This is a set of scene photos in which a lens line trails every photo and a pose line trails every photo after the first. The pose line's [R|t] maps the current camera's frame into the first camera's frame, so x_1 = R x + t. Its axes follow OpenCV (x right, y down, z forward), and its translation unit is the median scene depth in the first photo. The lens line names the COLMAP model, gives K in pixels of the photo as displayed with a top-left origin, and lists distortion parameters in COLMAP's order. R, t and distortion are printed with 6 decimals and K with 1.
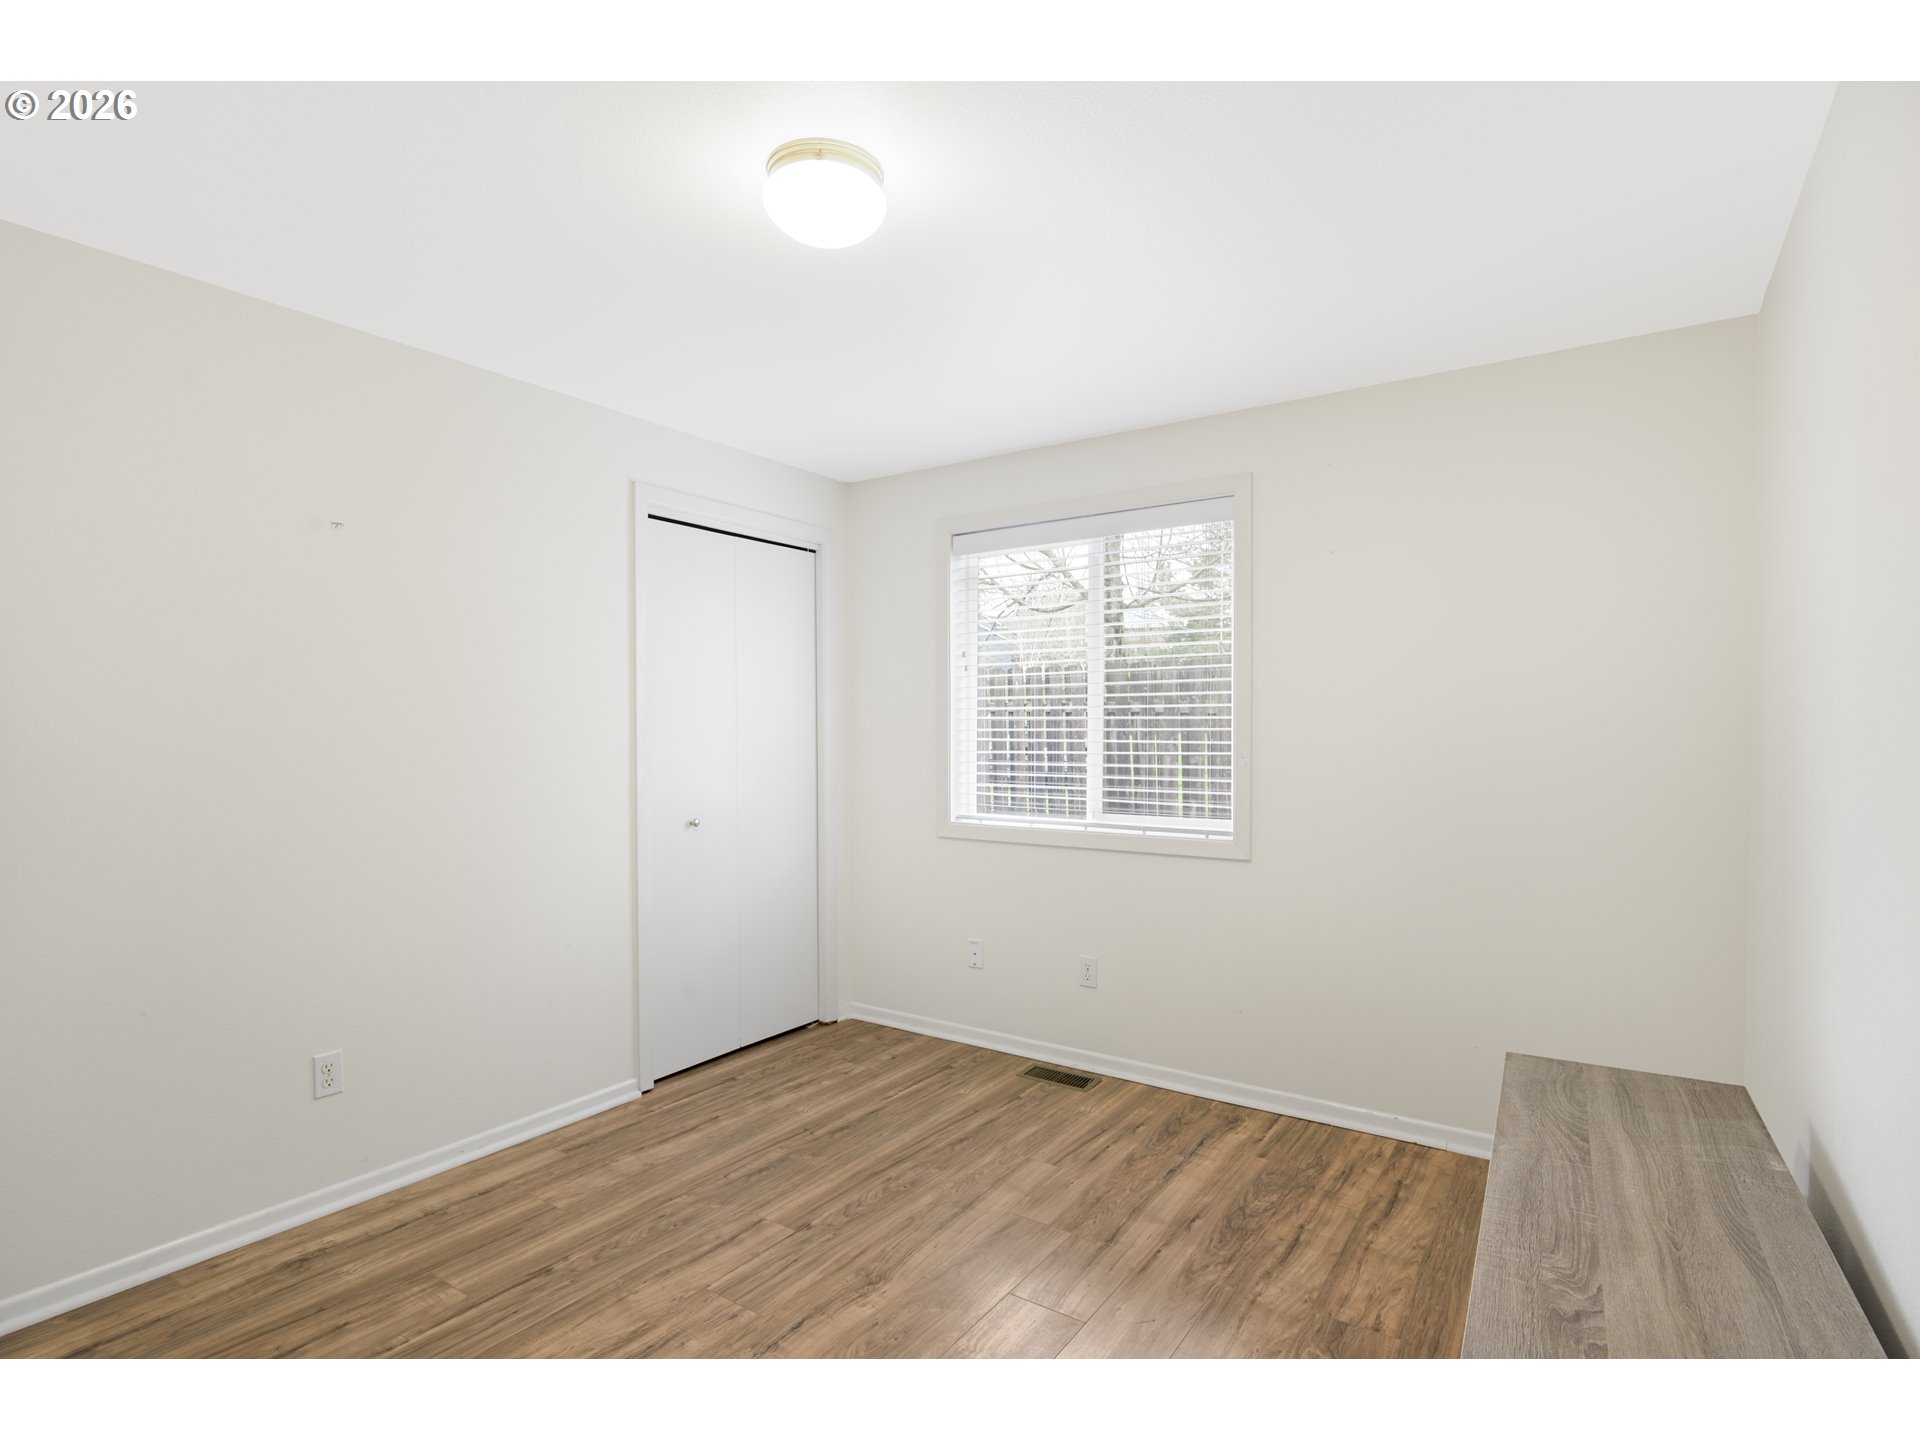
lens RADIAL K [[947.5, 0, 955.1], [0, 947.5, 736.0], [0, 0, 1]] dist [-0.017625, 0.000672]
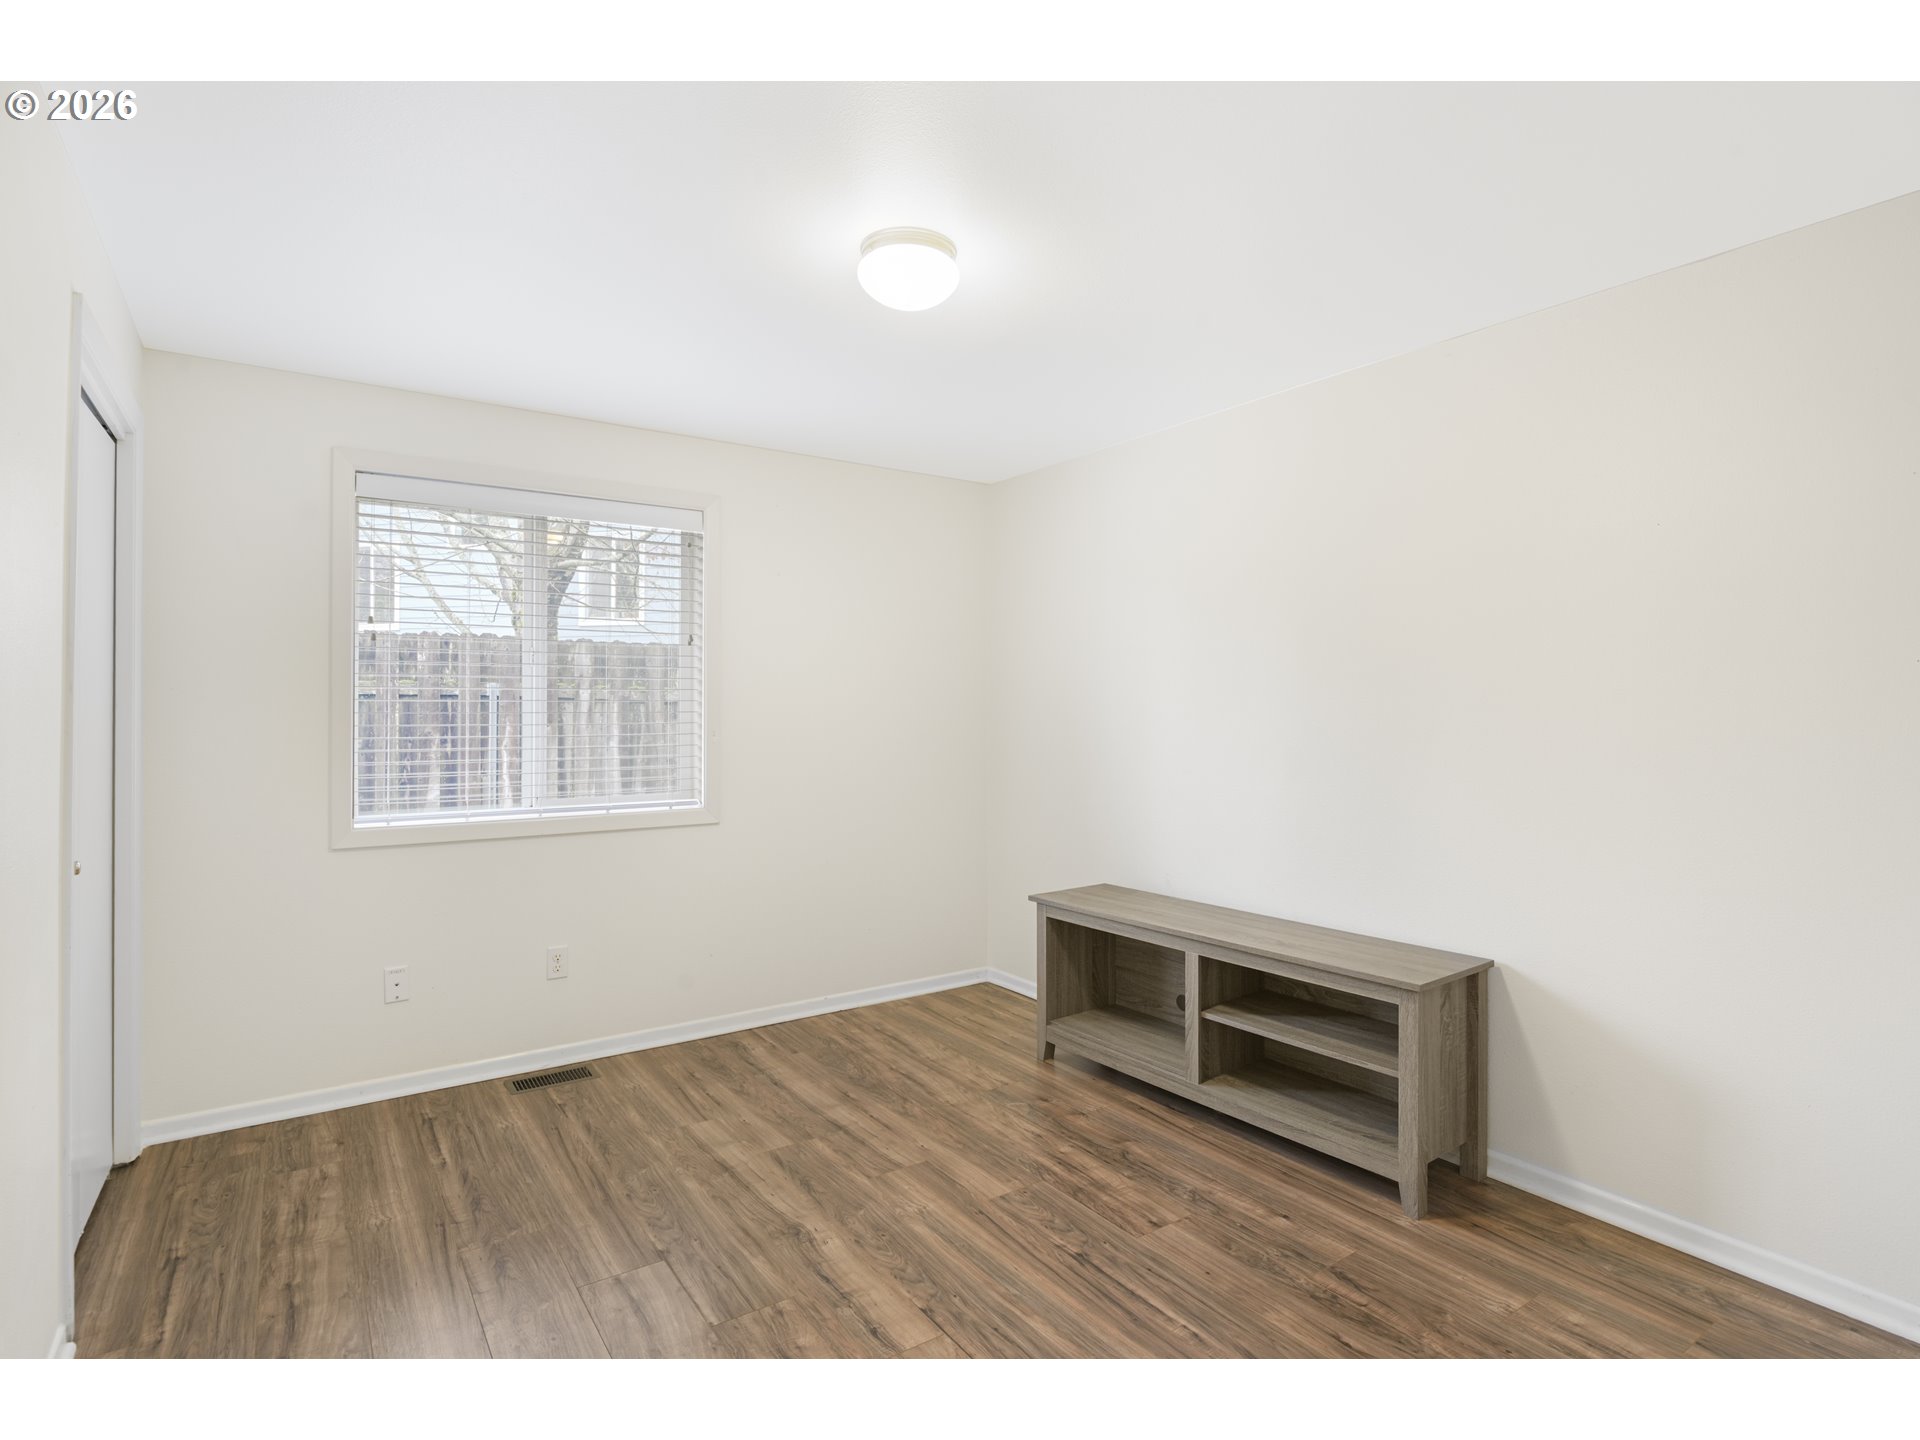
lens RADIAL K [[955.4, 0, 963.6], [0, 955.4, 718.2], [0, 0, 1]] dist [-0.016318, -0.000728]
pose [[0.362708, -0.005830, 0.931884, -0.706123], [0.011050, 0.999937, 0.001955, 0.003937], [-0.931837, 0.009588, 0.362750, 0.306229]]
